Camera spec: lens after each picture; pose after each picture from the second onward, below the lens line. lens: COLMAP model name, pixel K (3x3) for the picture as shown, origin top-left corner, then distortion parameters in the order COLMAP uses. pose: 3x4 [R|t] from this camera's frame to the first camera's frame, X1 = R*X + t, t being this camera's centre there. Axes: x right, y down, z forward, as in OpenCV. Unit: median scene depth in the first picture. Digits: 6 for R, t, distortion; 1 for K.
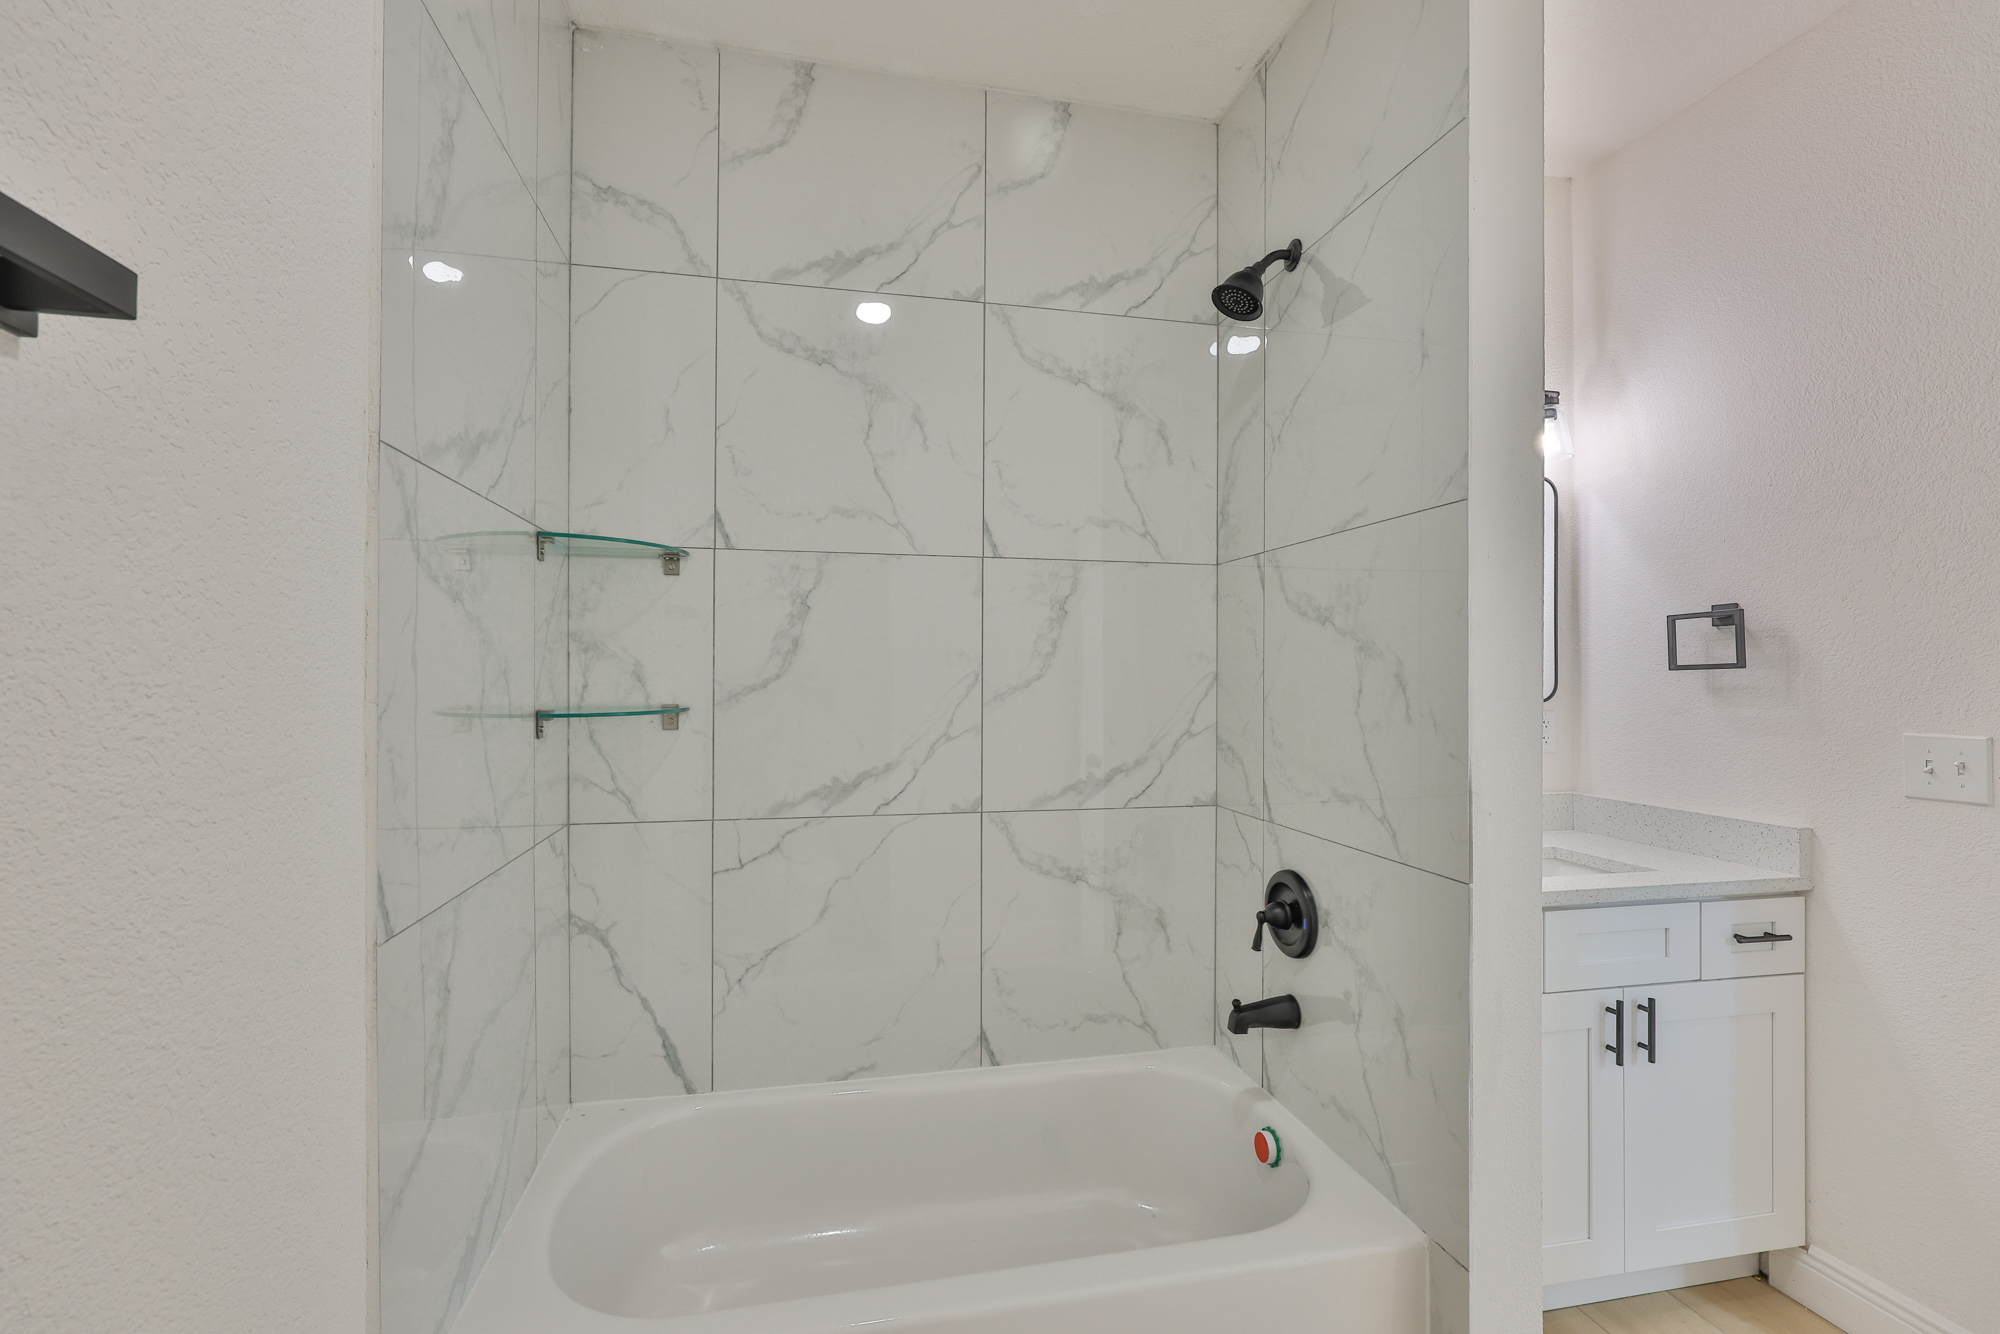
lens RADIAL K [[859.1, 0, 1000.0], [0, 859.1, 667.0], [0, 0, 1]] dist [-0.002390, -0.000104]
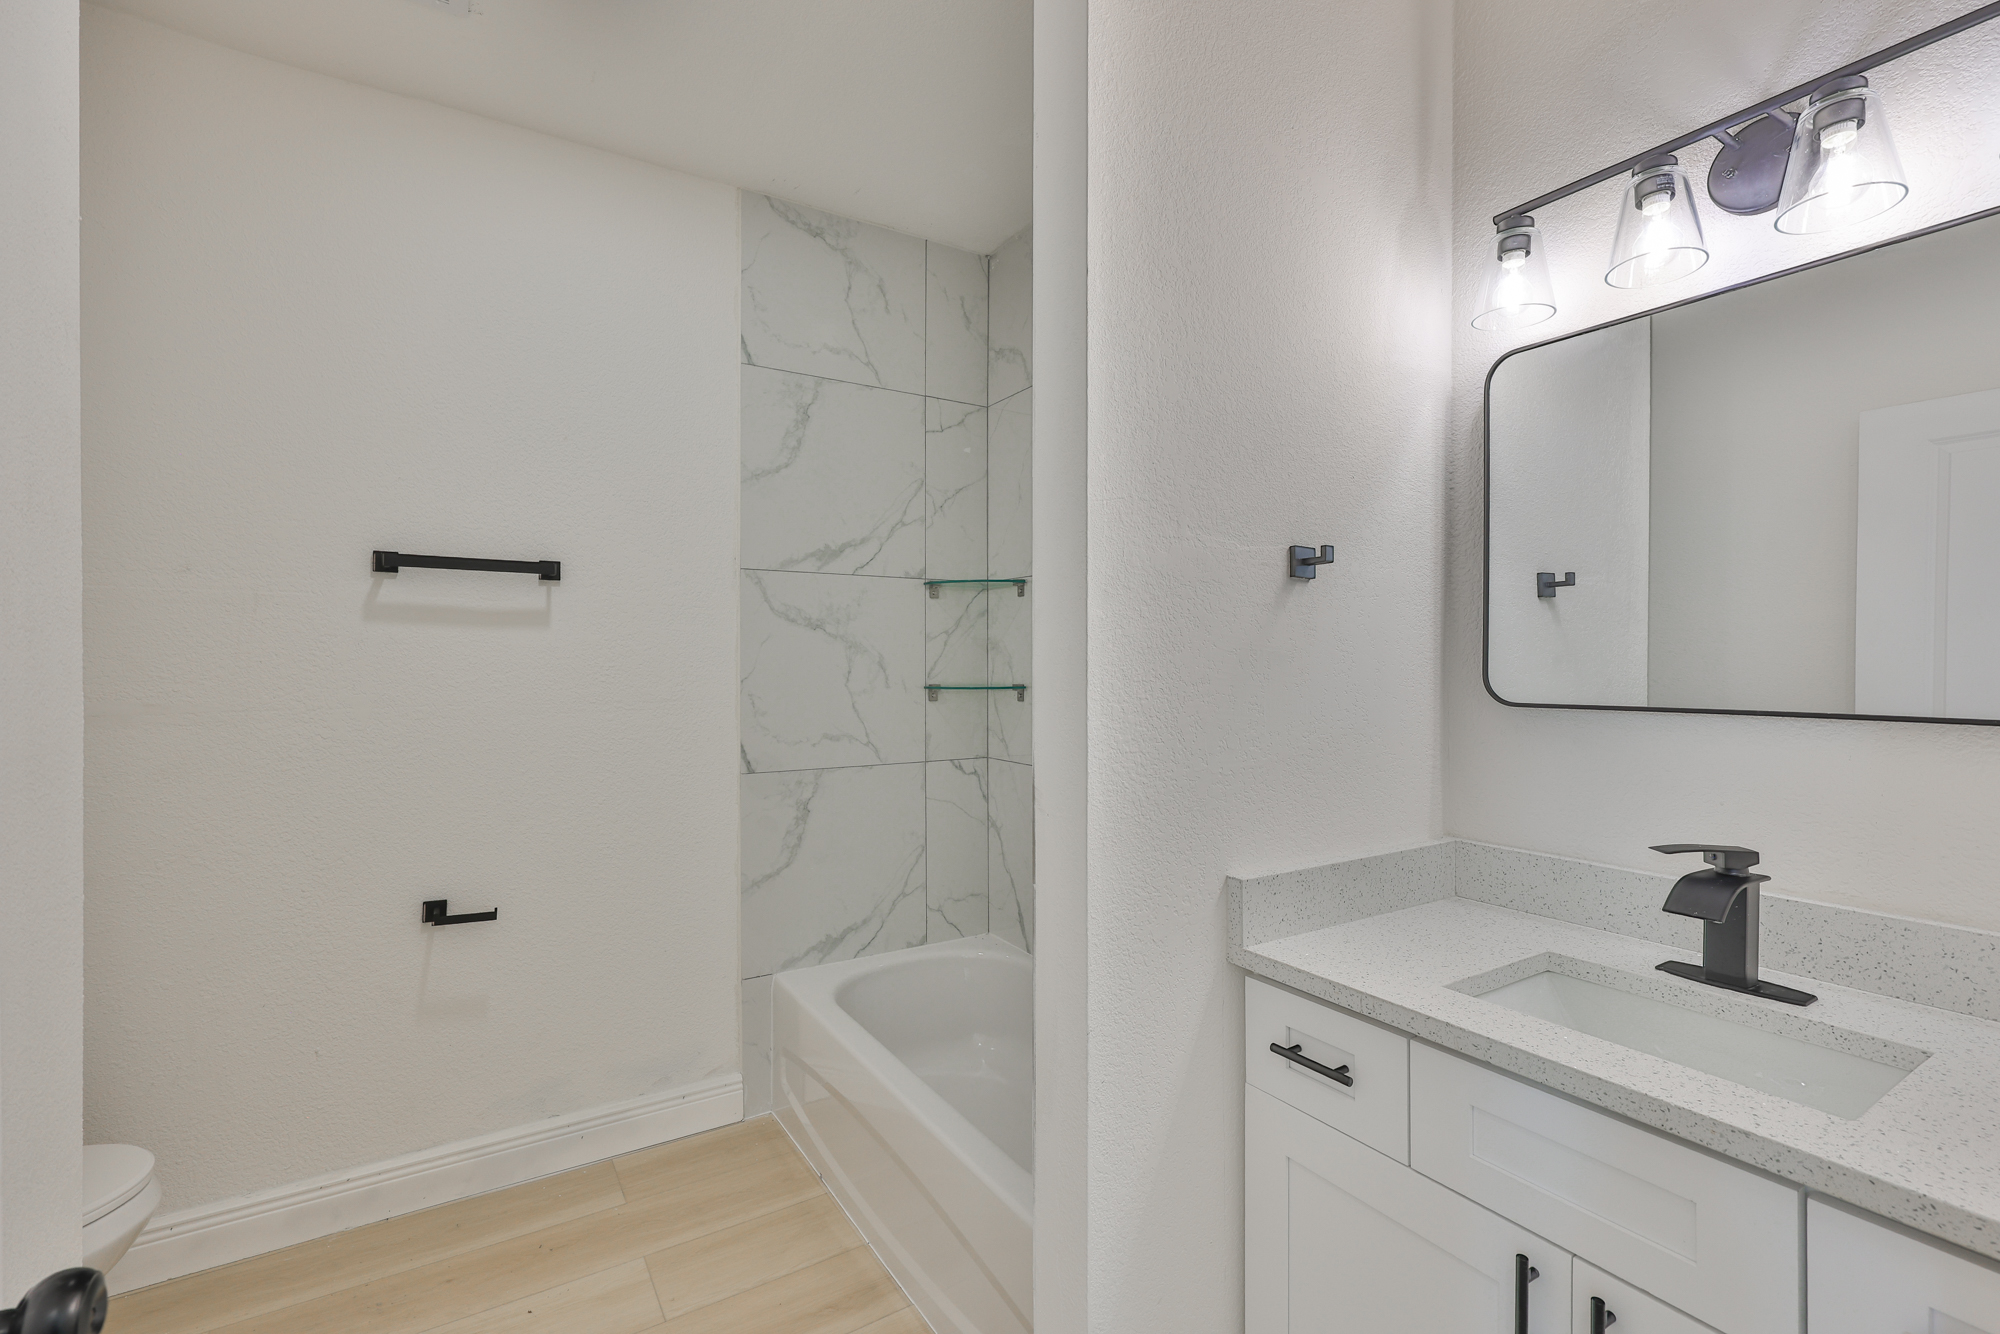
lens RADIAL K [[879.9, 0, 997.7], [0, 879.9, 653.6], [0, 0, 1]] dist [0.001919, 0.000207]
pose [[0.352538, -0.008414, -0.935760, 1.034273], [0.009063, 0.999943, -0.005576, -0.000599], [0.935754, -0.006515, 0.352594, 0.437212]]
